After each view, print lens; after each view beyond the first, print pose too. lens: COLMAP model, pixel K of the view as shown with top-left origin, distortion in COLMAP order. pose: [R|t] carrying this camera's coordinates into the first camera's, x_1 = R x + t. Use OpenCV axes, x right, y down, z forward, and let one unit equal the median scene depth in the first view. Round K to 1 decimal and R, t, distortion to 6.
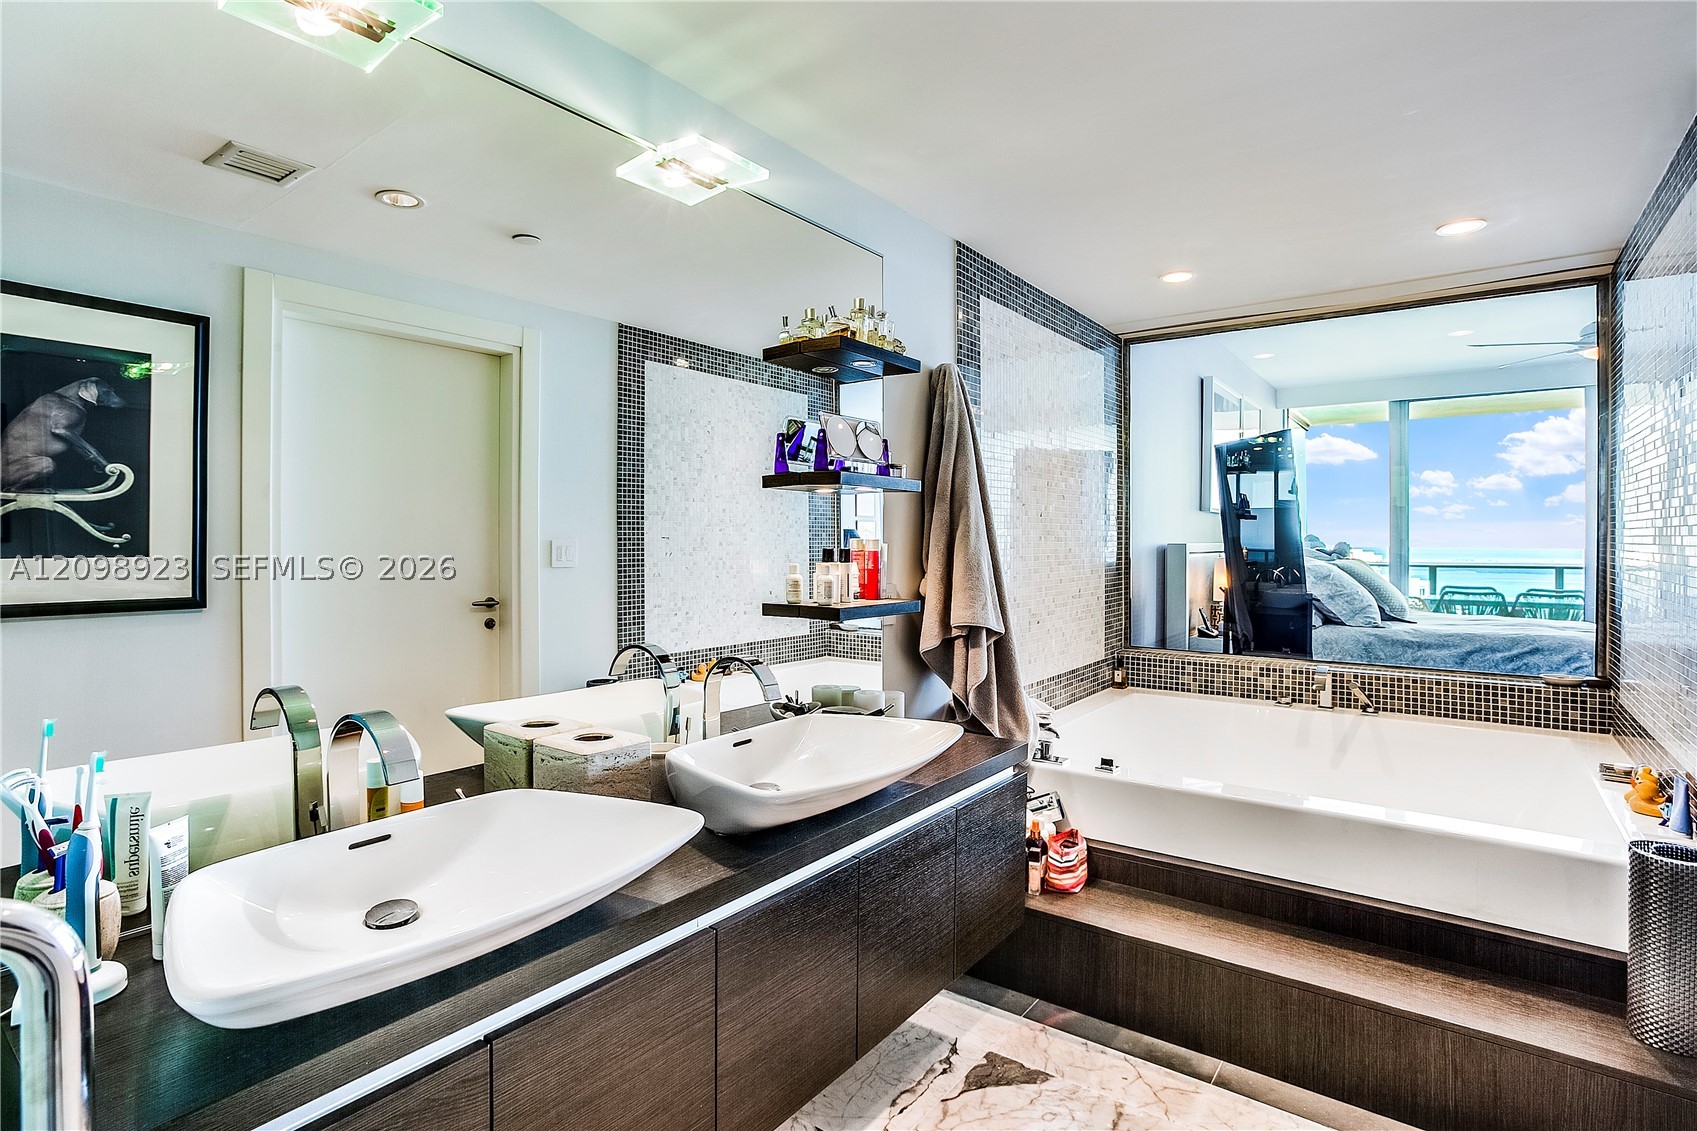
lens RADIAL K [[844.4, 0, 848.4], [0, 844.4, 533.8], [0, 0, 1]] dist [-0.000934, -0.000330]
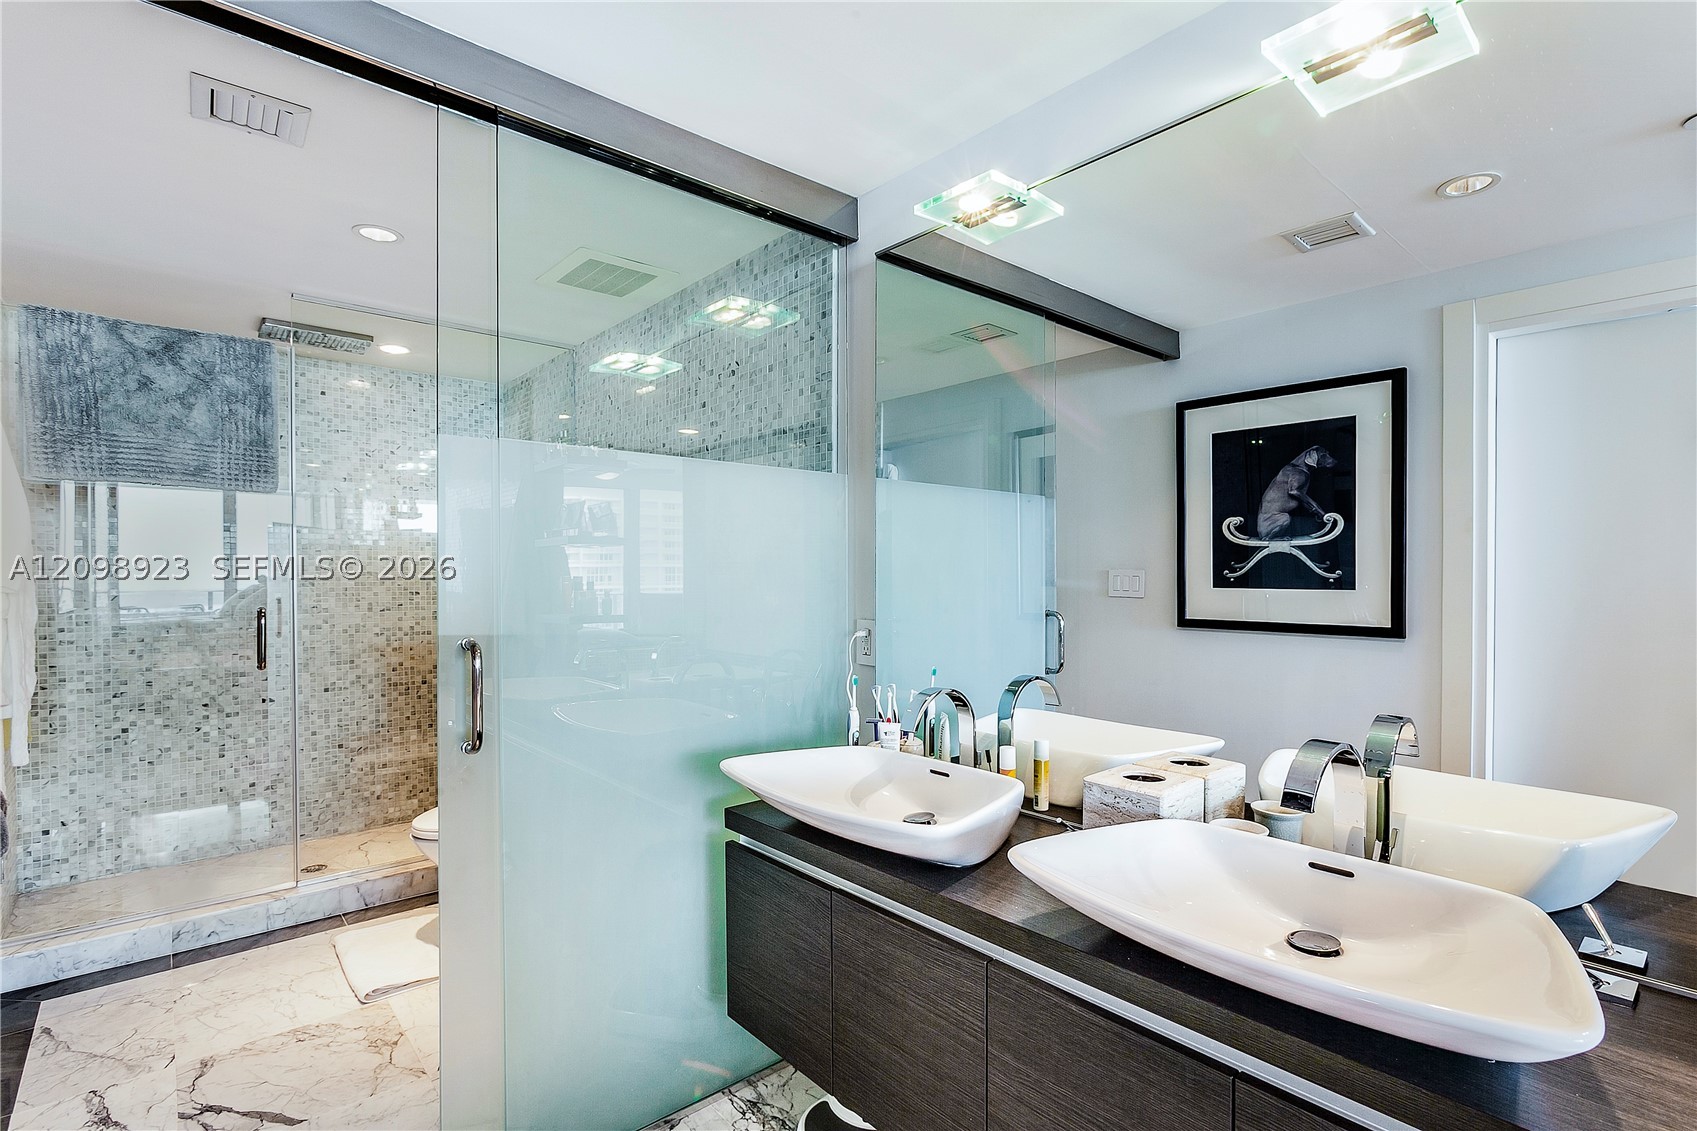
lens RADIAL K [[828.8, 0, 848.1], [0, 828.8, 584.9], [0, 0, 1]] dist [-0.001596, -0.000176]
pose [[-0.203995, 0.009934, -0.978921, 0.451594], [0.004450, 0.999948, 0.009220, 0.006910], [0.978962, -0.002476, -0.204029, 0.564703]]
